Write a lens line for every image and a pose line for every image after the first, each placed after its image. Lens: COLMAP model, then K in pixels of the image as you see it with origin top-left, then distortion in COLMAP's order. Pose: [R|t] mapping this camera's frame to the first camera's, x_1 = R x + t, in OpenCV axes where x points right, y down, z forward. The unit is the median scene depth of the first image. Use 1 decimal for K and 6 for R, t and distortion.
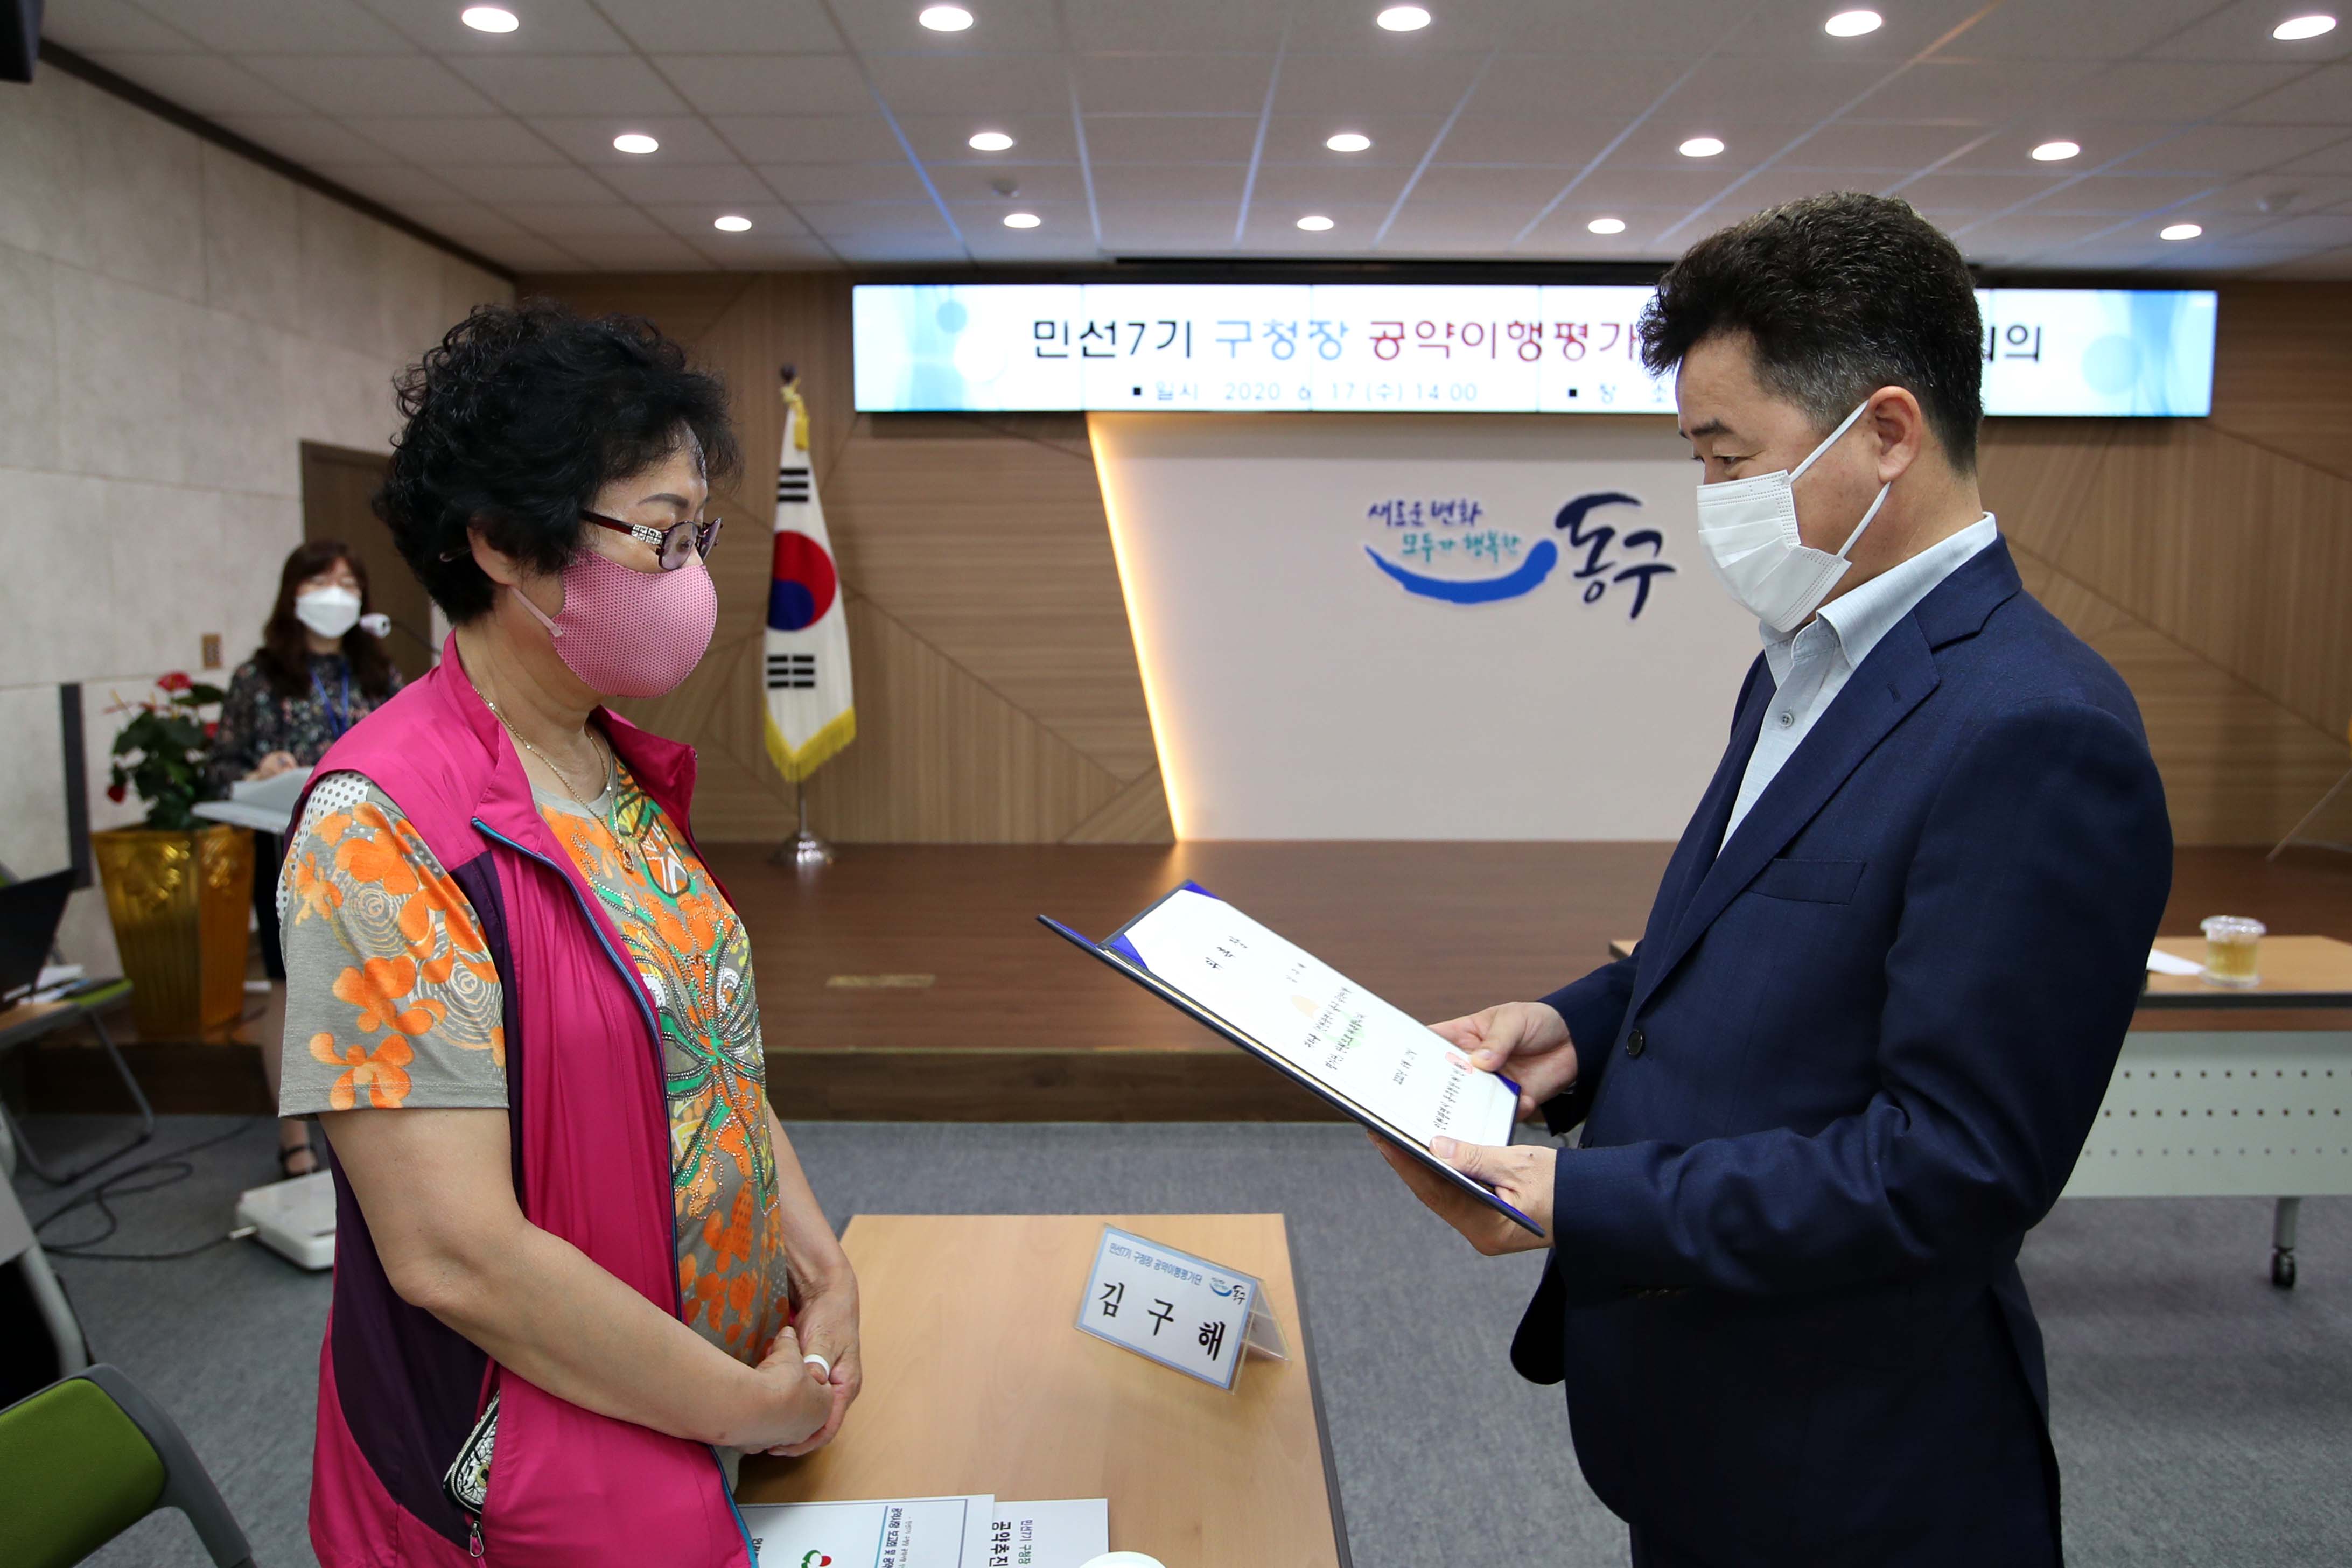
lens RADIAL K [[1549.8, 0, 1170.6], [0, 1549.8, 729.2], [0, 0, 1]] dist [-0.070502, 0.055560]
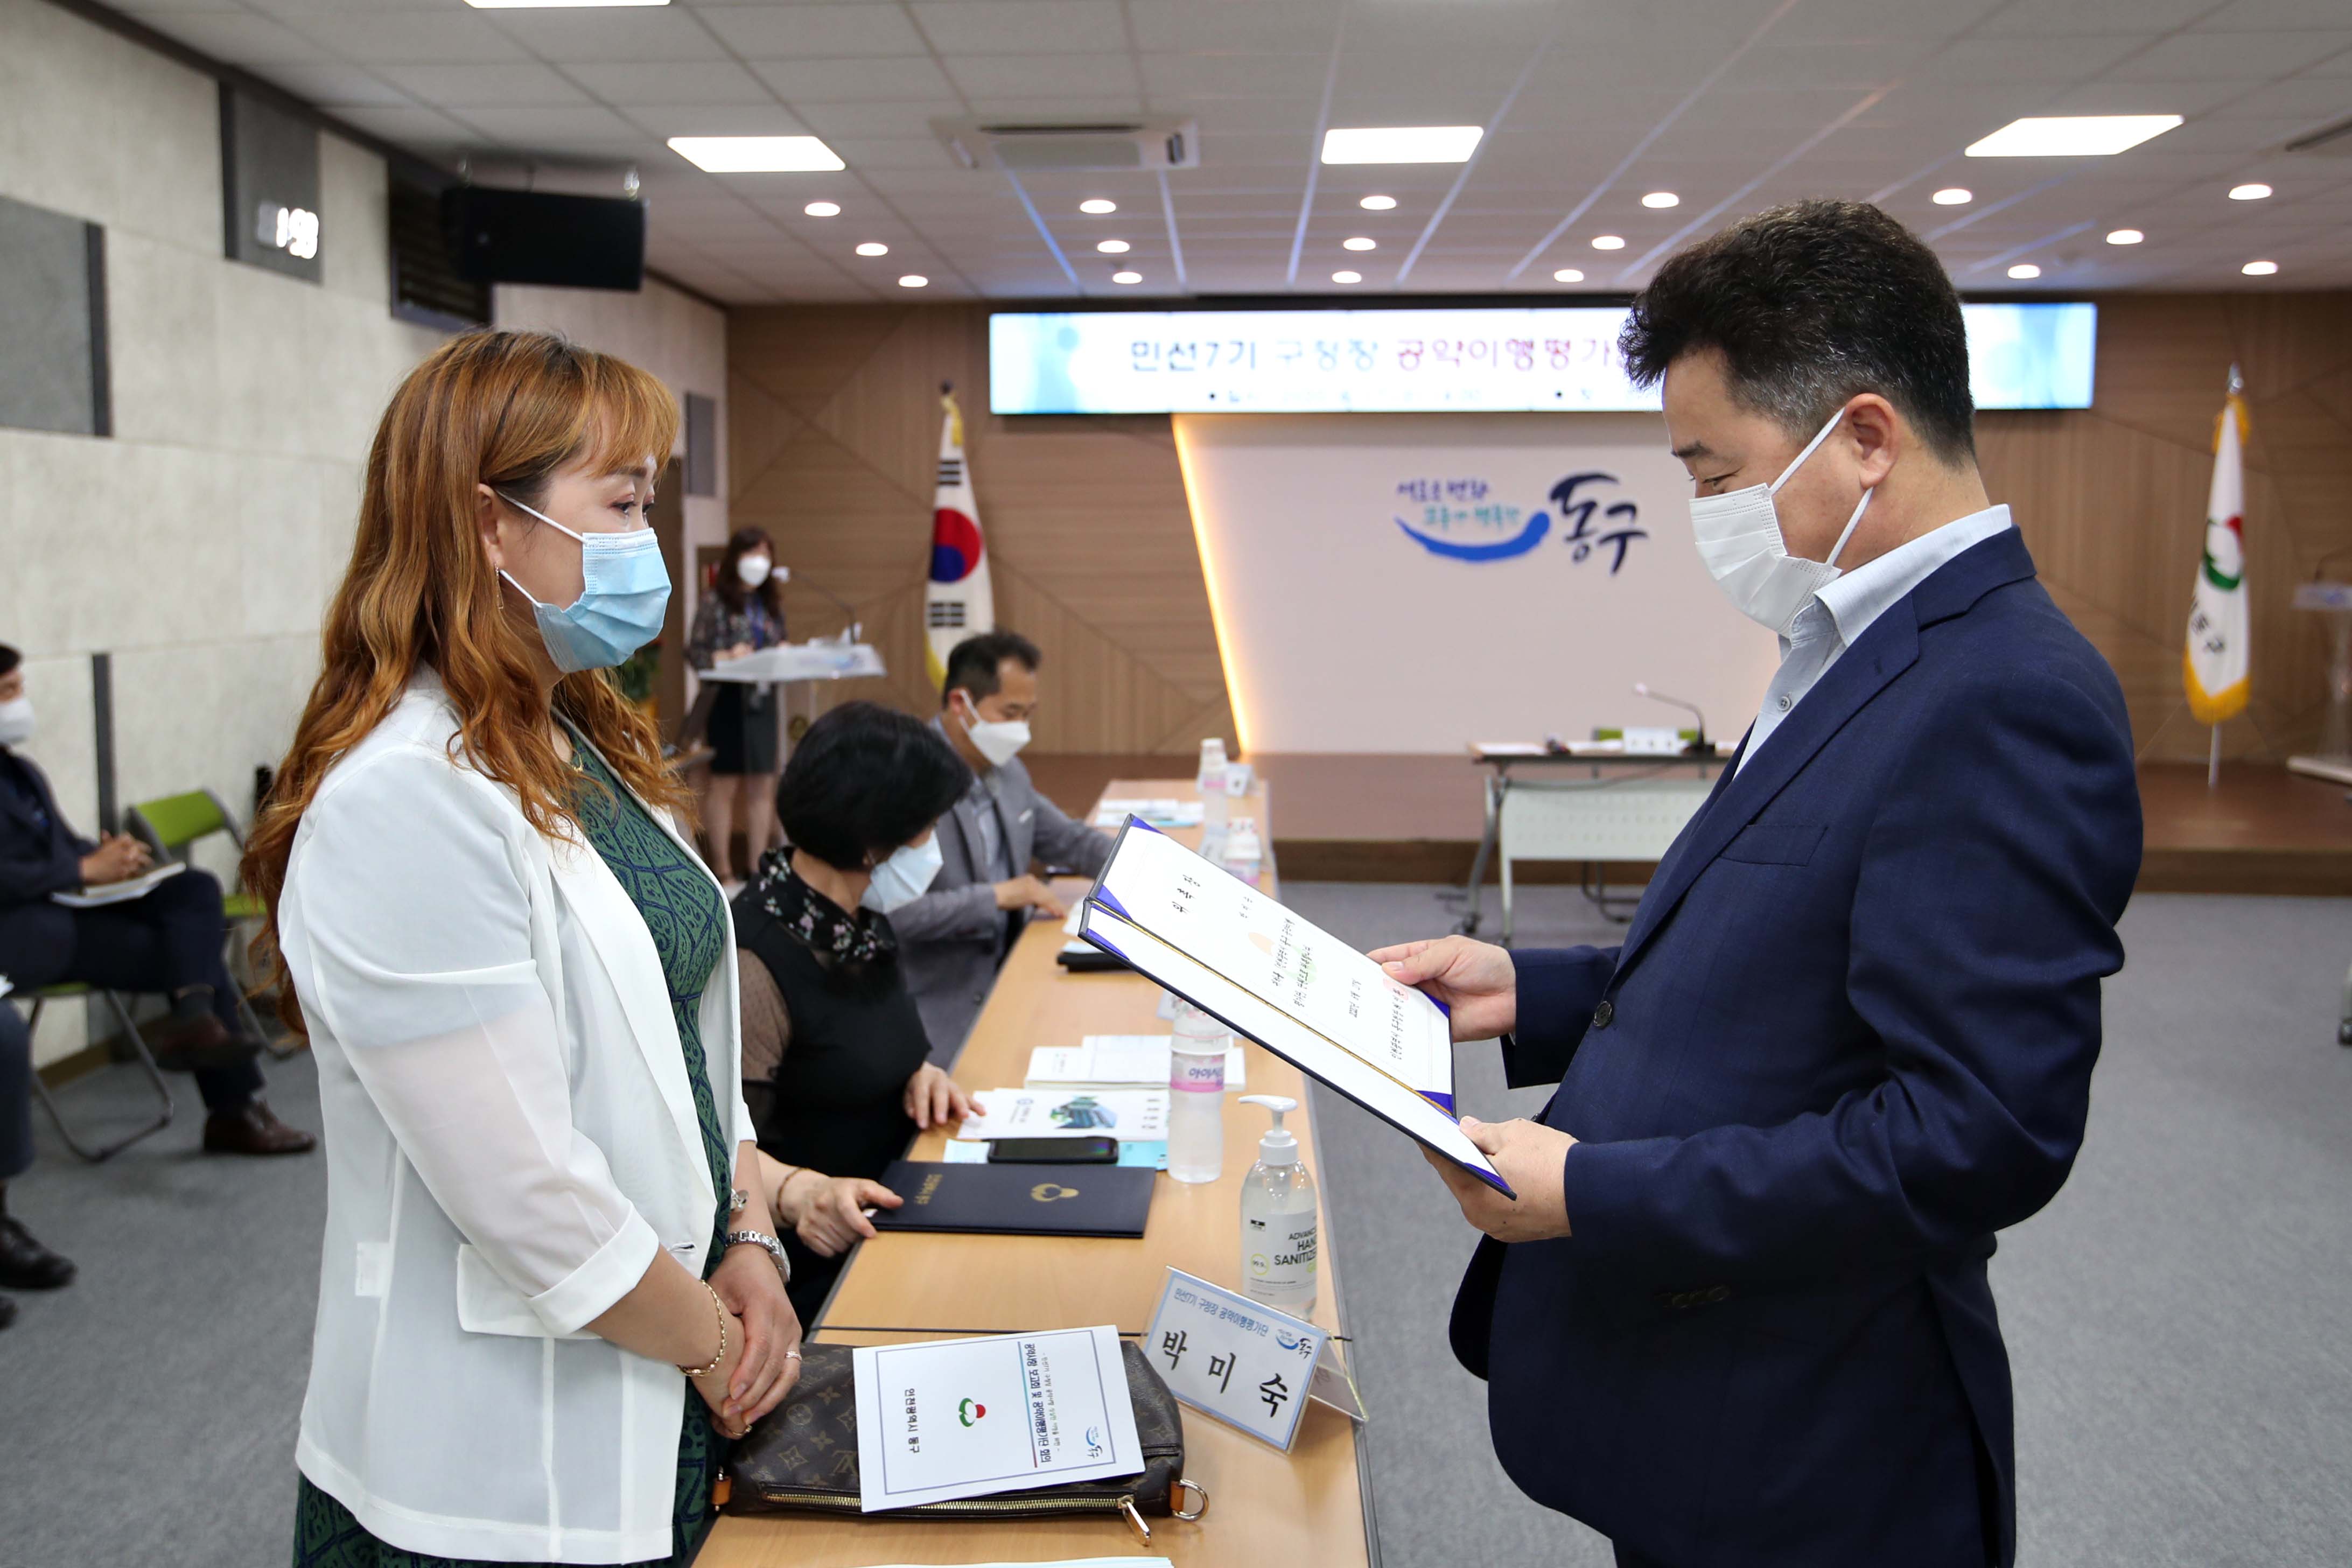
lens RADIAL K [[1862.1, 0, 1123.9], [0, 1862.1, 698.3], [0, 0, 1]] dist [-0.008766, 0.010896]
pose [[0.997774, 0.003602, -0.066582, 0.008780], [-0.004177, 0.999955, -0.008498, 0.043992], [0.066549, 0.008757, 0.997745, -0.538324]]
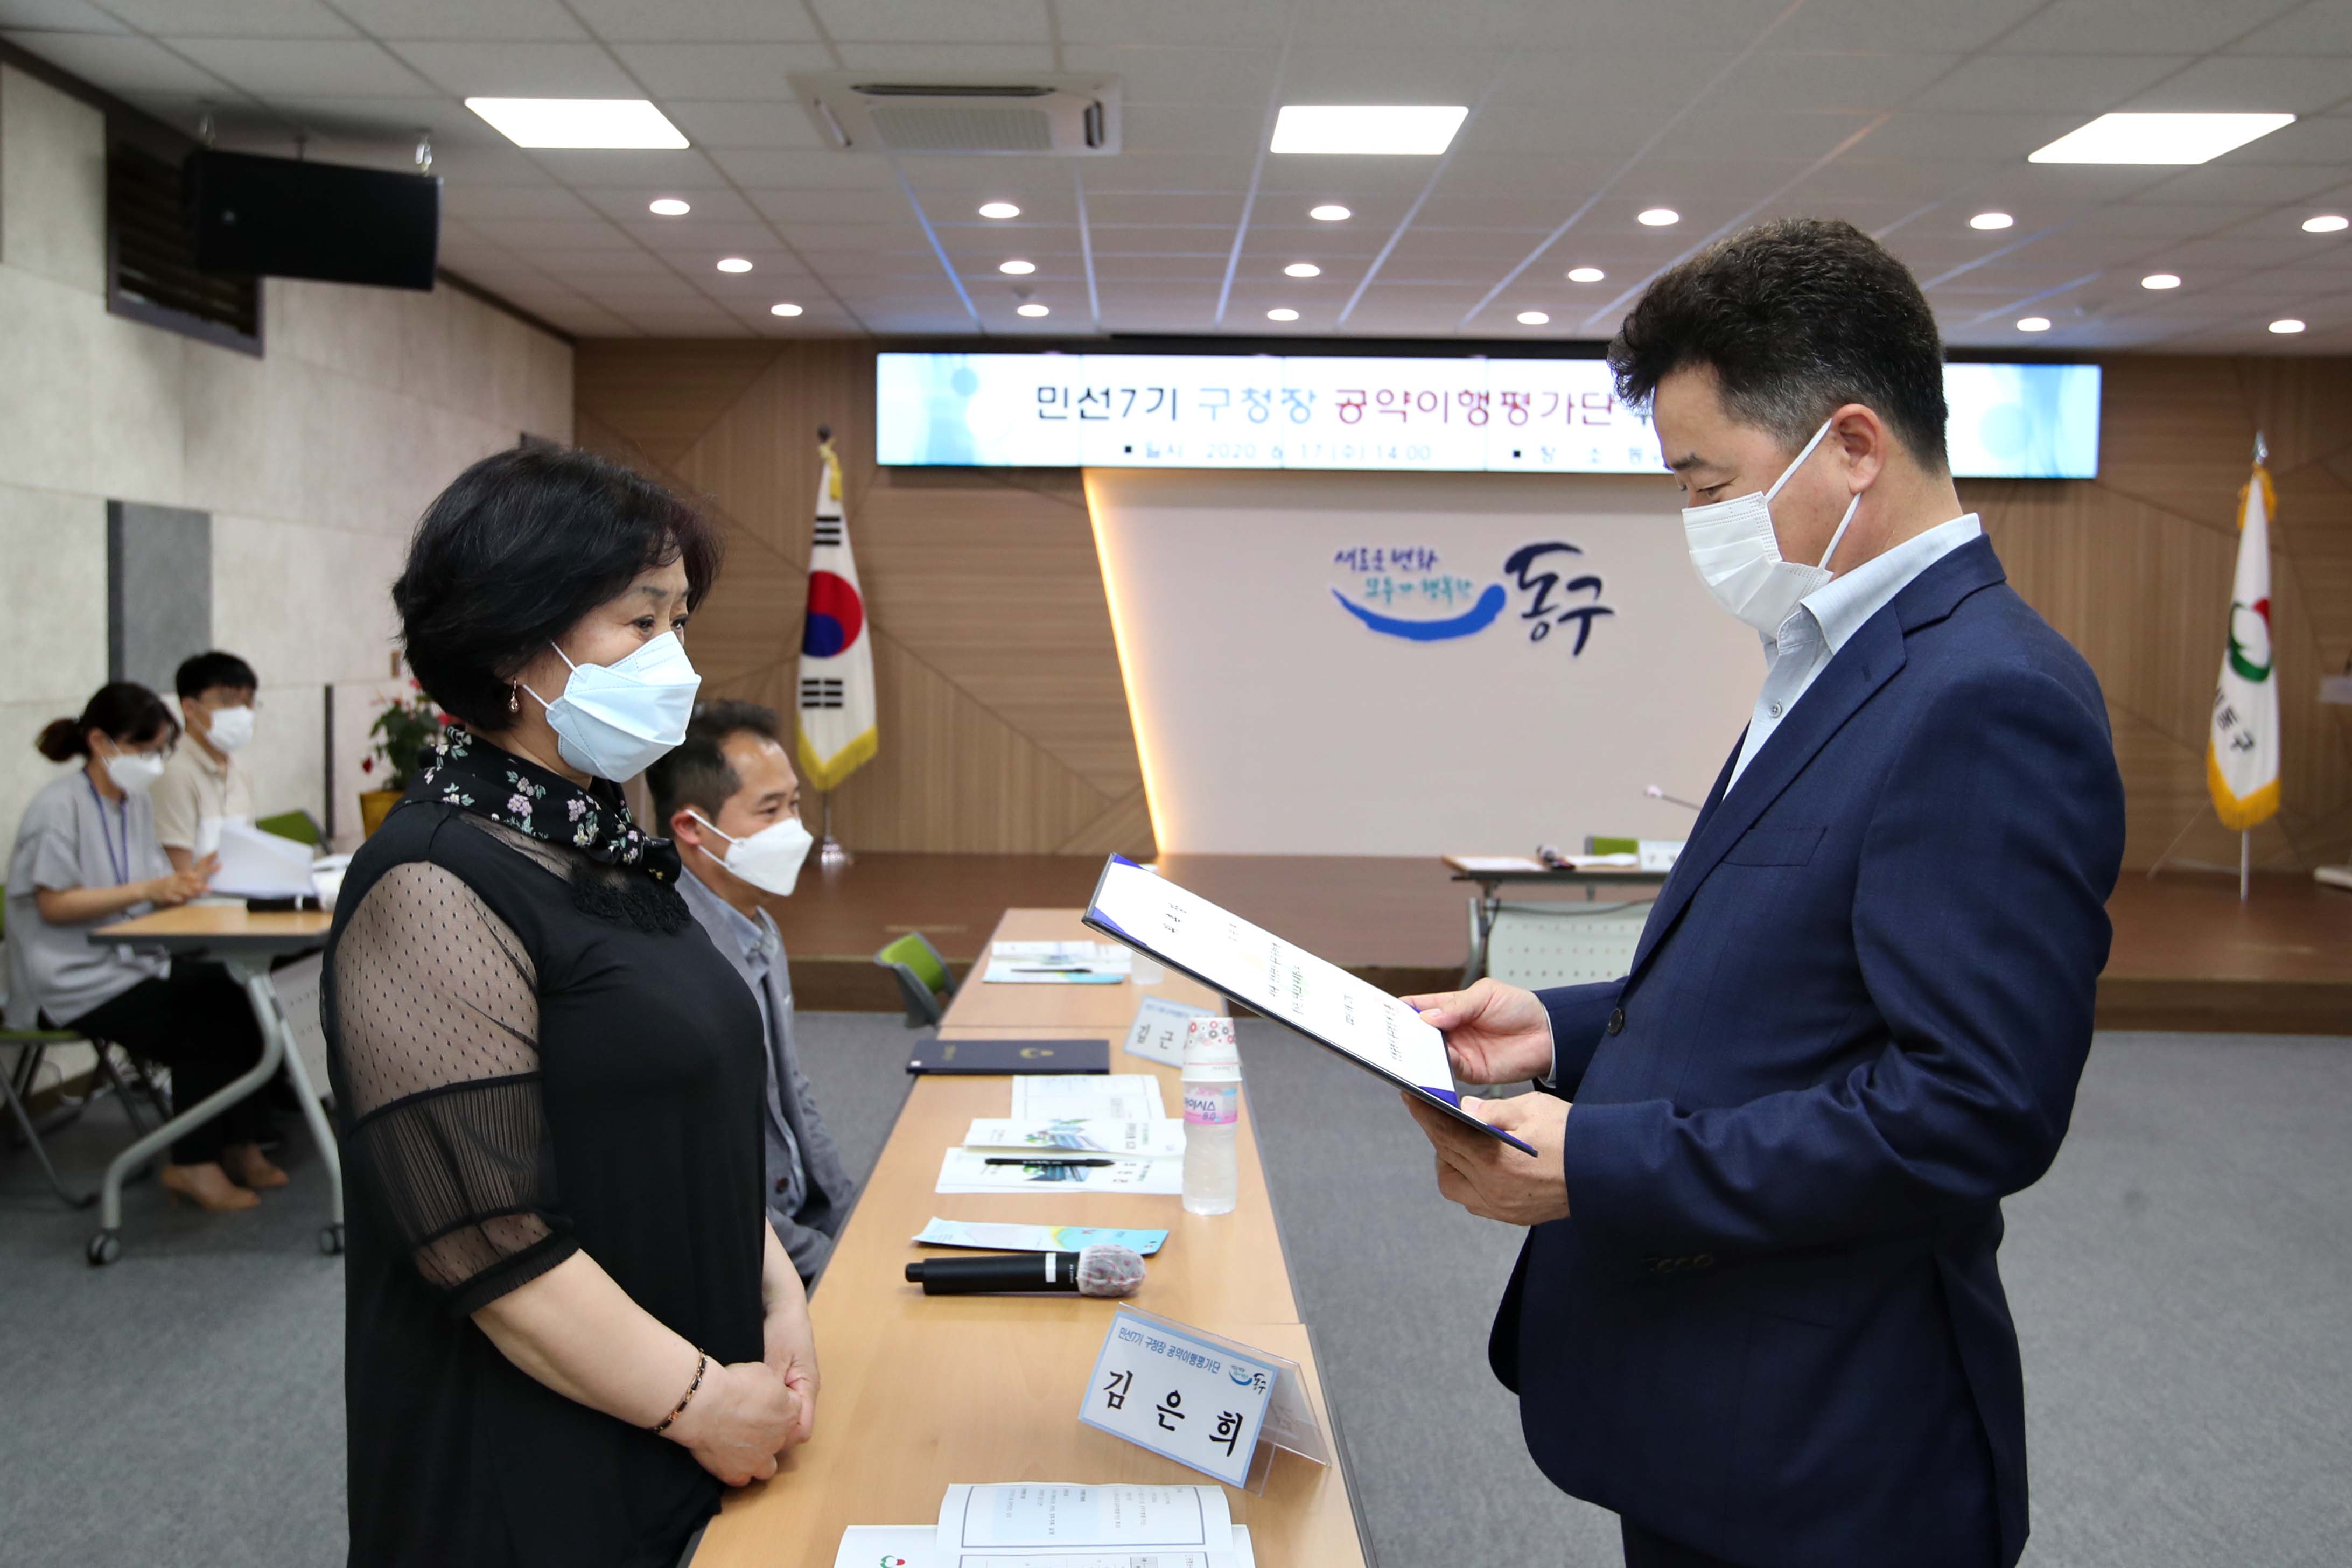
lens RADIAL K [[1906.5, 0, 1117.2], [0, 1906.5, 720.6], [0, 0, 1]] dist [-0.043153, 0.052626]
pose [[0.999765, 0.011284, -0.018489, -0.001750], [-0.012046, 0.999059, -0.041668, 0.036648], [0.018002, 0.041881, 0.998960, -0.380134]]
